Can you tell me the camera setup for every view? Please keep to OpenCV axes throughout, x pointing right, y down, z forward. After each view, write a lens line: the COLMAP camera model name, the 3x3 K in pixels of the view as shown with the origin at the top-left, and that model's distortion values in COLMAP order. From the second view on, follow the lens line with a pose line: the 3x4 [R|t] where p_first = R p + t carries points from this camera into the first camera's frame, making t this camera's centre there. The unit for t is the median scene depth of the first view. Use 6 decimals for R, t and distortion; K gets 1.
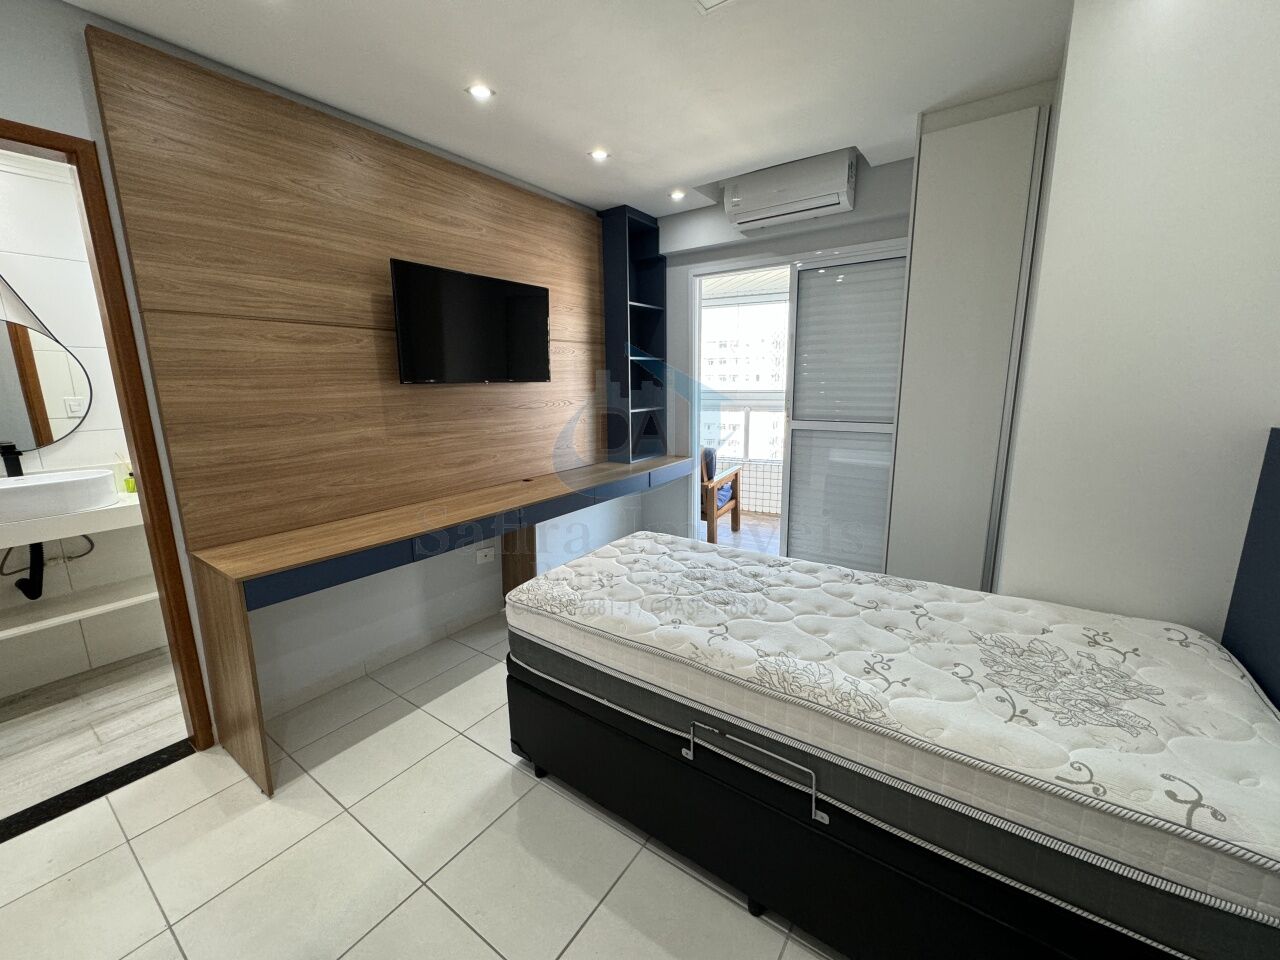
lens RADIAL K [[509.0, 0, 640.8], [0, 509.0, 478.9], [0, 0, 1]] dist [-0.001085, 0.000211]
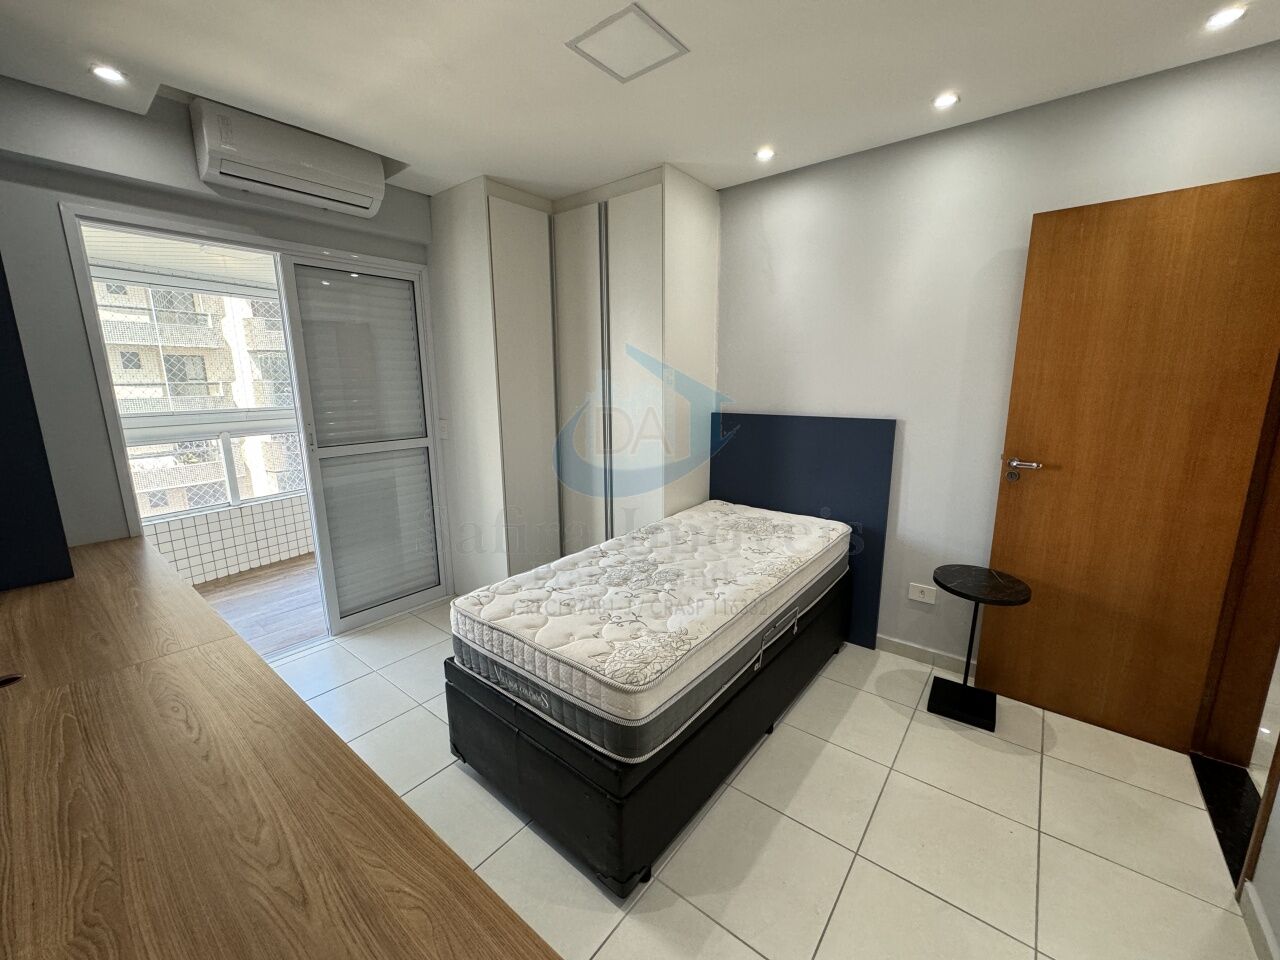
lens RADIAL K [[509.0, 0, 638.9], [0, 509.0, 480.3], [0, 0, 1]] dist [-0.001085, 0.000211]
pose [[0.068441, -0.182264, 0.980865, -0.896987], [0.202809, 0.965183, 0.165199, -0.182150], [-0.976824, 0.187622, 0.103023, 0.806854]]
